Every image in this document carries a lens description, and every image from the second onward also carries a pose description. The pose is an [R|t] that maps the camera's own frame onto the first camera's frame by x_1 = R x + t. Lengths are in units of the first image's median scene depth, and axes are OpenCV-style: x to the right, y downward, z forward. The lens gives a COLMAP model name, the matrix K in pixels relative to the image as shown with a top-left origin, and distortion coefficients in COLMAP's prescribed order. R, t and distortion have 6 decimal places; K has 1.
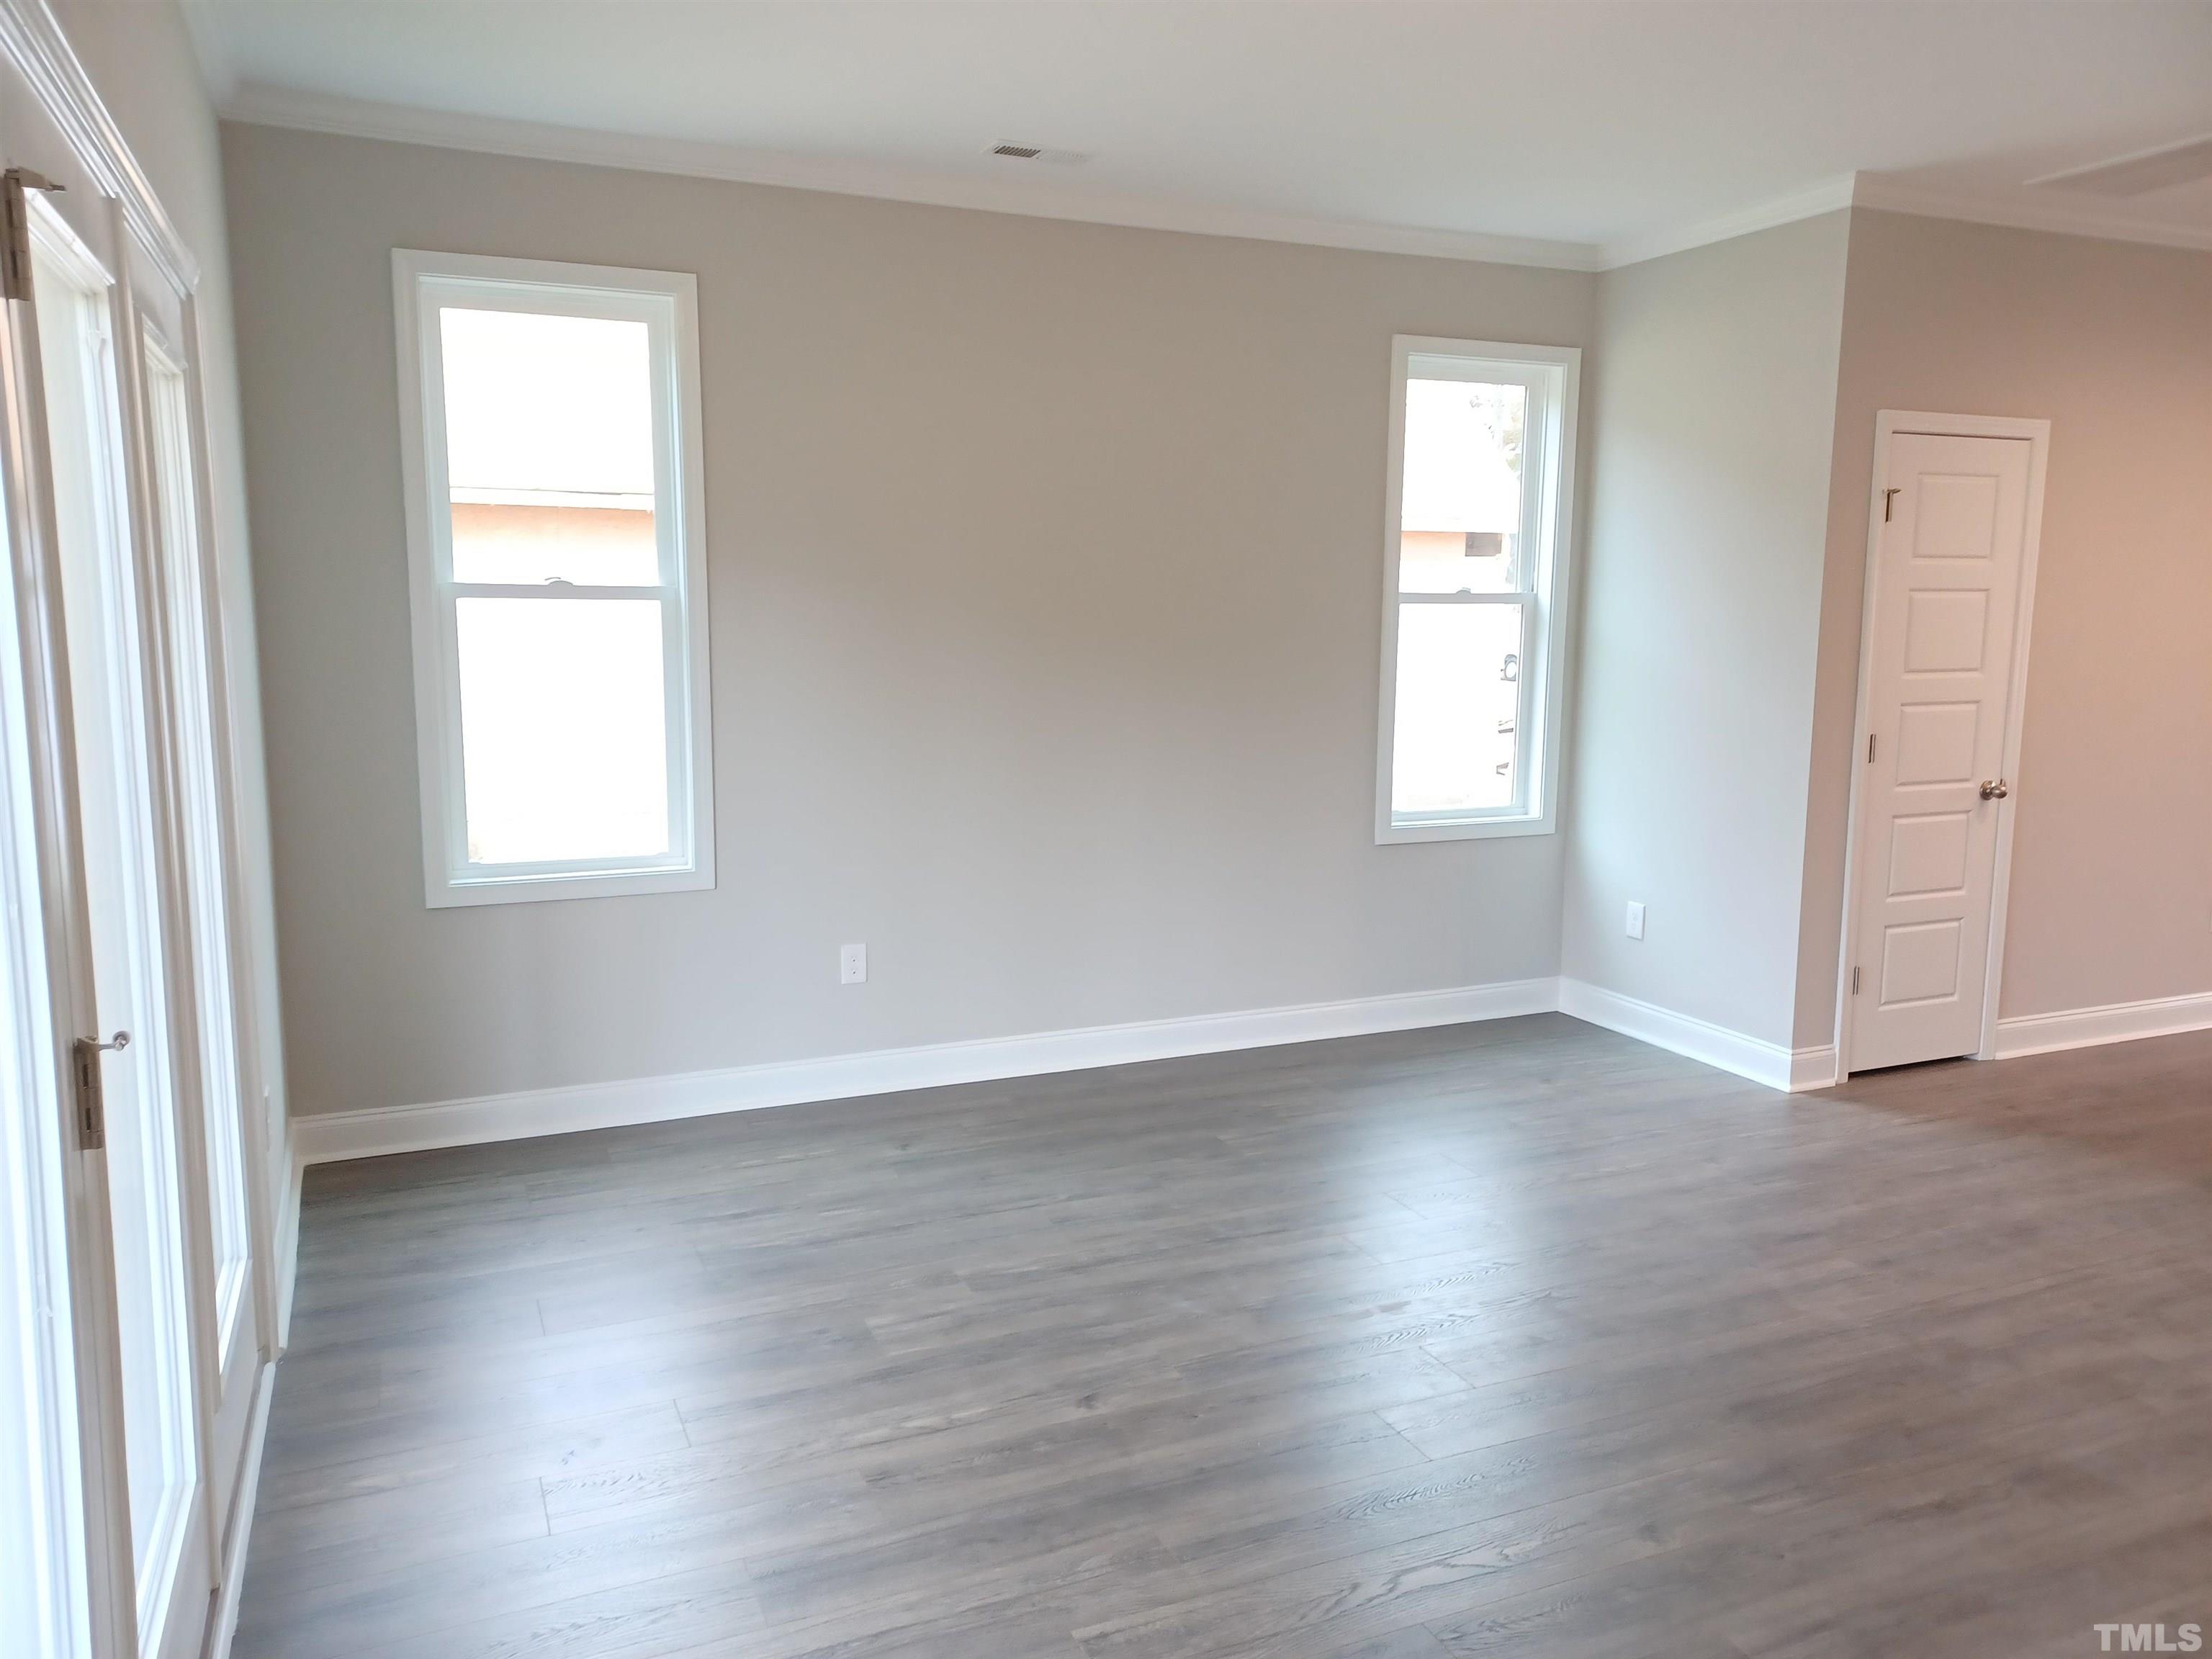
lens RADIAL K [[1602.6, 0, 1094.6], [0, 1602.6, 825.7], [0, 0, 1]] dist [0.031870, 0.000168]
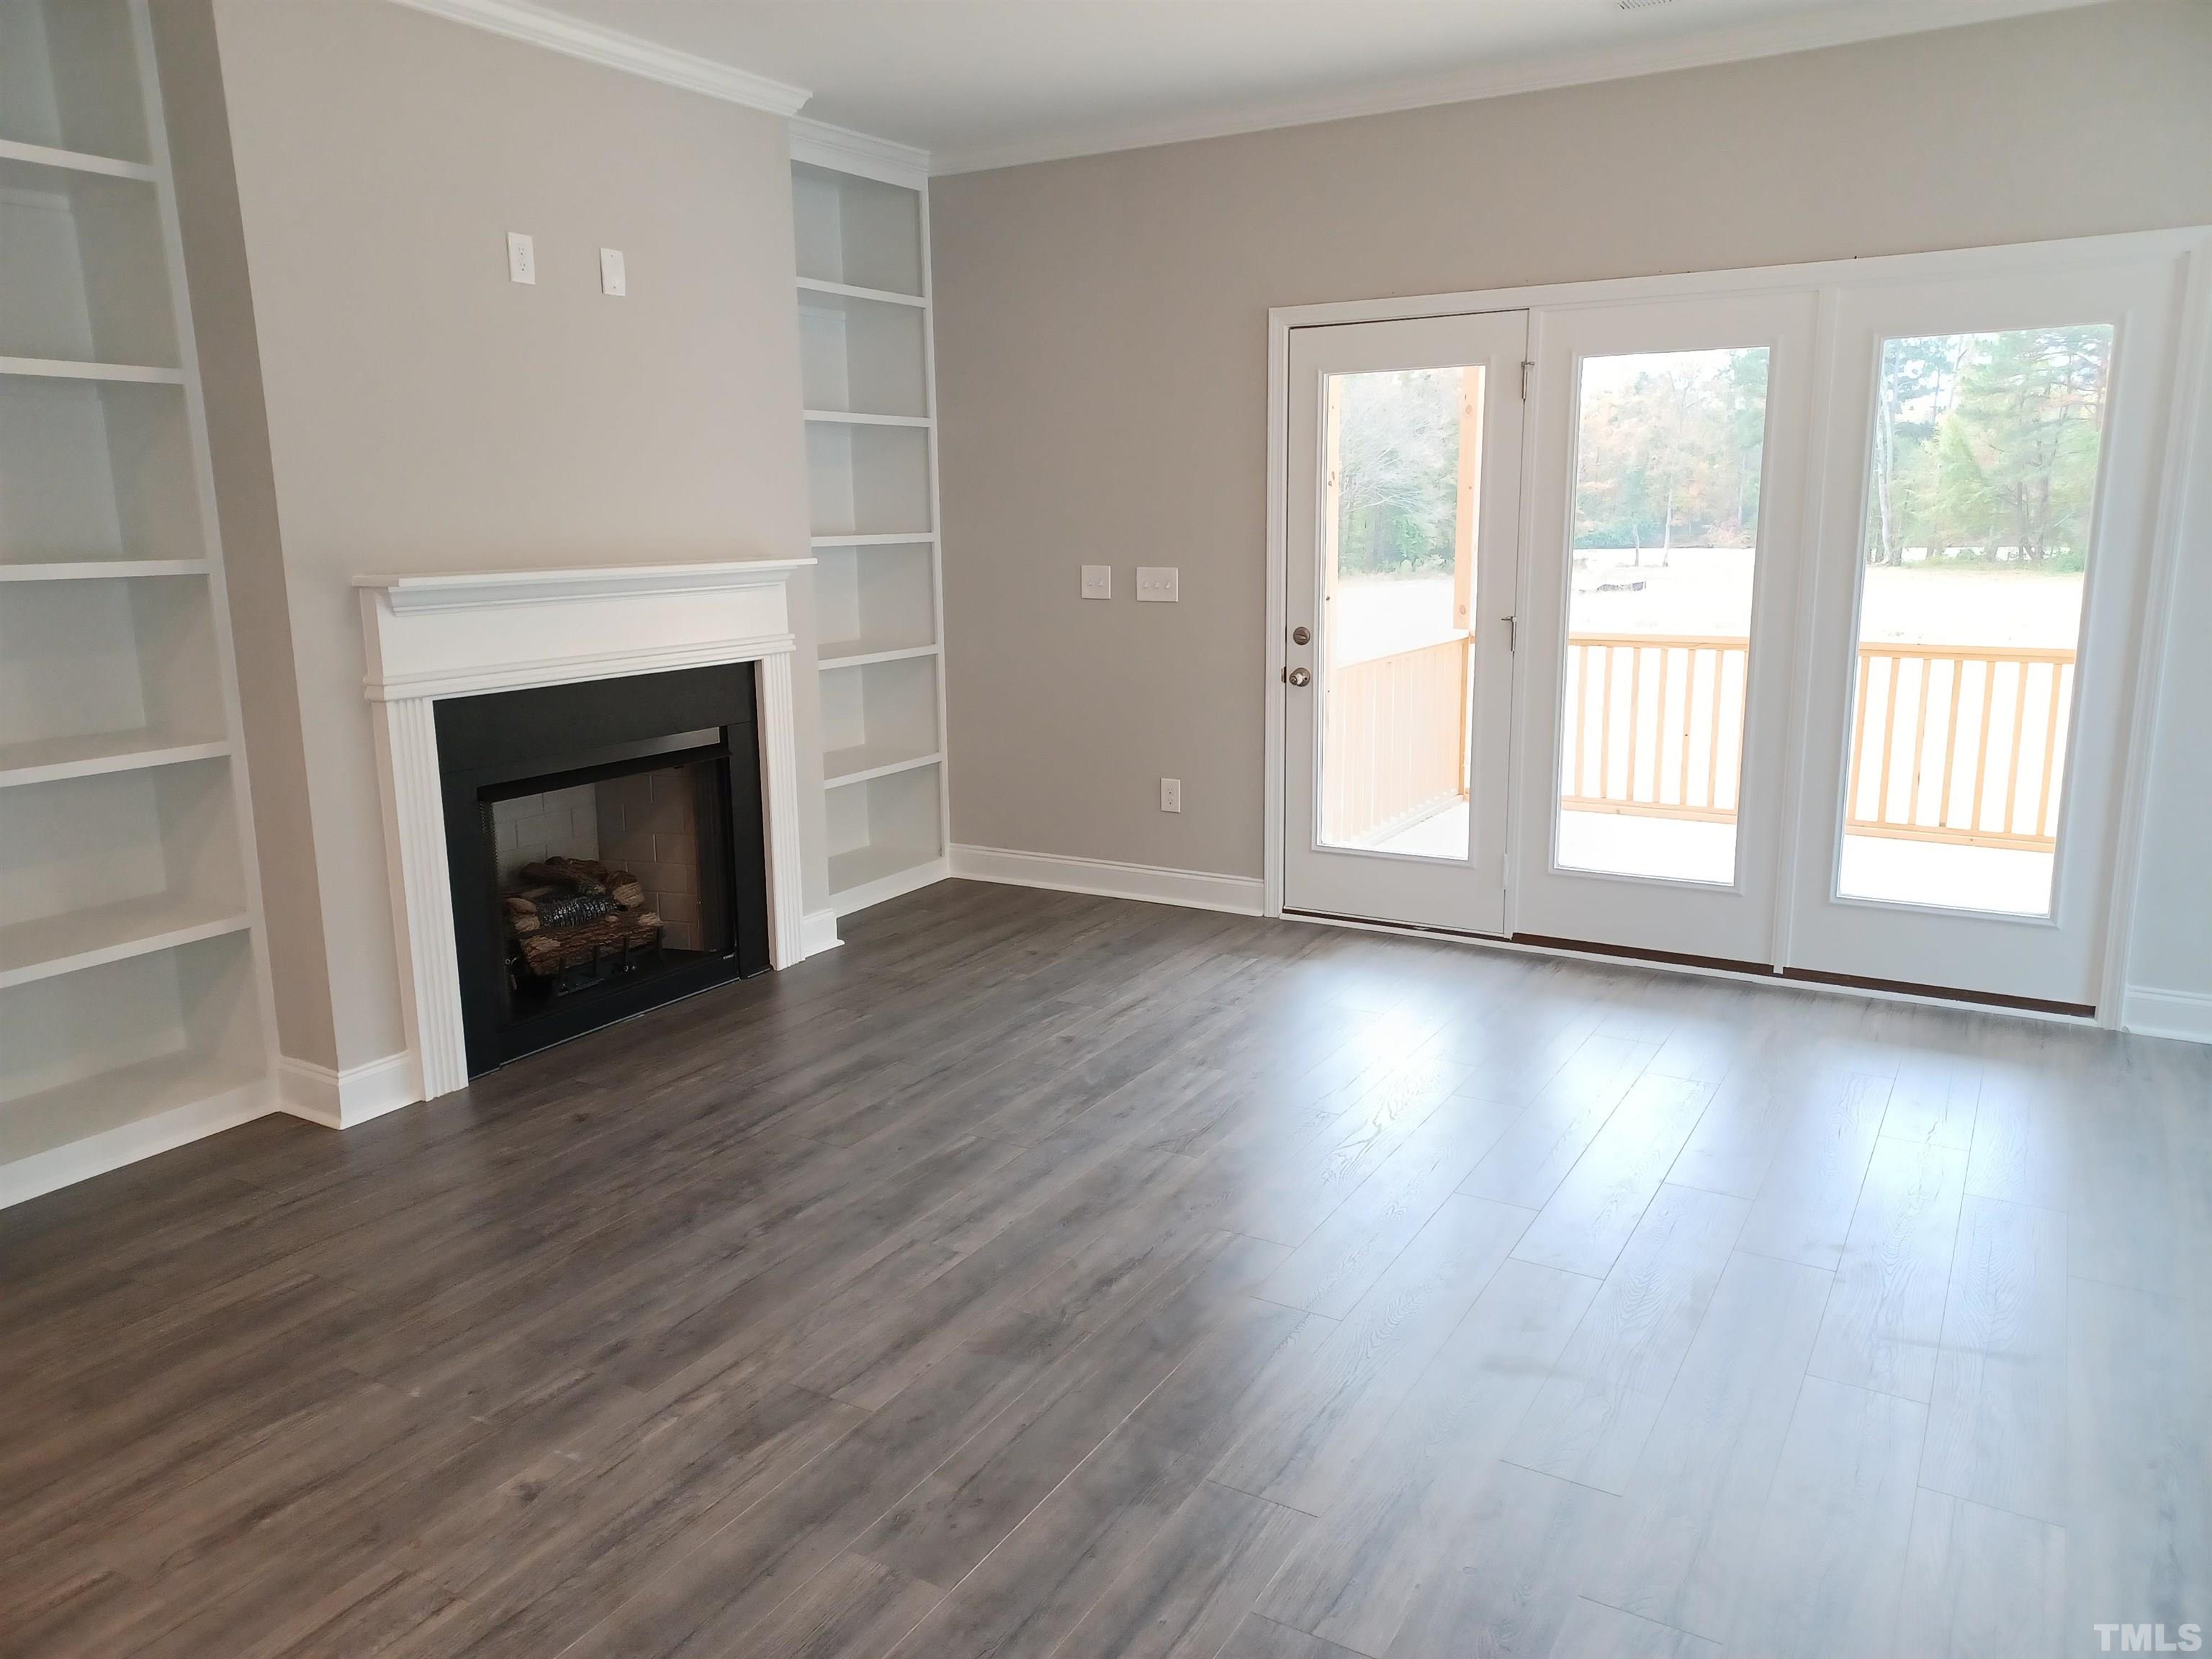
lens RADIAL K [[1602.6, 0, 1101.1], [0, 1602.6, 817.6], [0, 0, 1]] dist [0.031870, 0.000168]
pose [[-0.811202, 0.118717, -0.572589, 0.971313], [-0.072371, 0.951266, 0.299758, -0.195064], [0.580271, 0.284603, -0.763077, 1.514447]]
